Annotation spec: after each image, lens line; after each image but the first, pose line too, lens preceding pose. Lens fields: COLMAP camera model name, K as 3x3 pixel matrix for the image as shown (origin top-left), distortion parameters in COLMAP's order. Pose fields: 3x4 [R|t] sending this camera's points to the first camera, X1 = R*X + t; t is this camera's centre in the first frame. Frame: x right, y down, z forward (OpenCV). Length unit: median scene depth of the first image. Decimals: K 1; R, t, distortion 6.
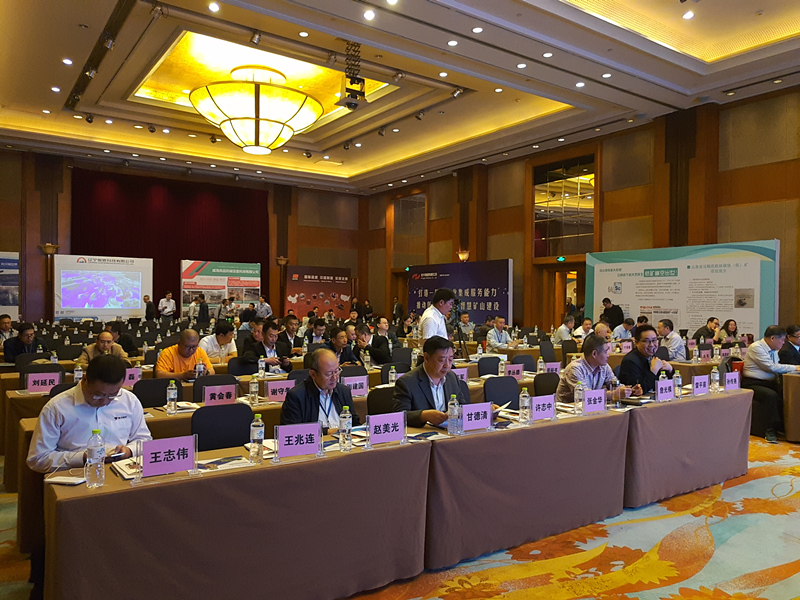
lens RADIAL K [[618.8, 0, 393.0], [0, 618.8, 301.1], [0, 0, 1]] dist [0.010677, 0.006960]
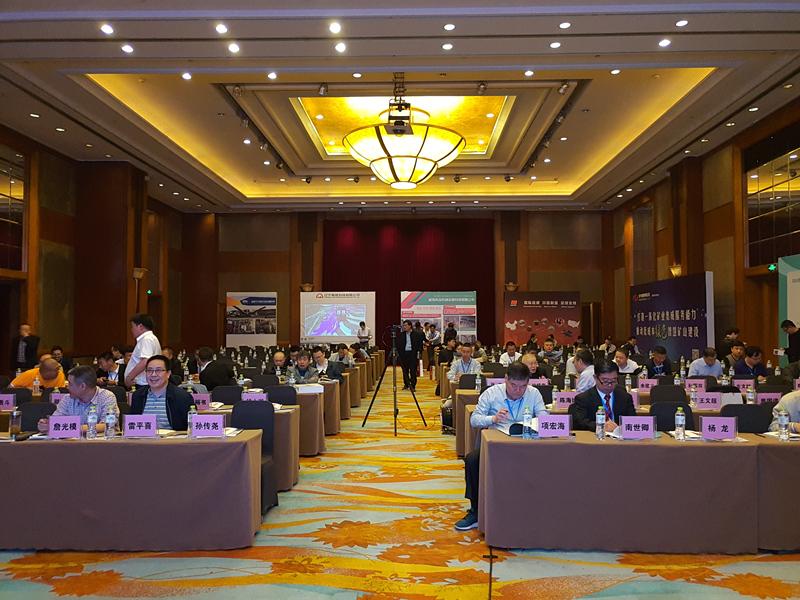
lens RADIAL K [[612.5, 0, 400.0], [0, 612.5, 300.0], [0, 0, 1]] dist [0.019995, 0.003224]
pose [[0.803272, -0.037622, -0.594423, 0.312544], [0.010292, 0.998731, -0.049303, 0.002236], [0.595524, 0.033486, 0.802639, 0.130587]]
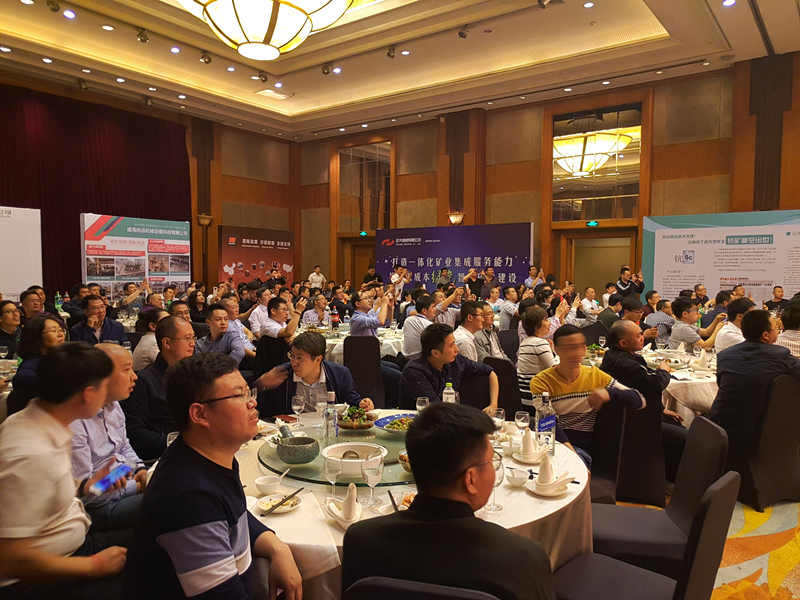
lens RADIAL K [[612.5, 0, 400.0], [0, 612.5, 300.0], [0, 0, 1]] dist [0.019995, 0.003224]
pose [[0.945970, -0.017057, 0.323807, -0.237451], [0.001441, 0.998827, 0.048404, -0.002478], [-0.324252, -0.045322, 0.944884, 0.238224]]
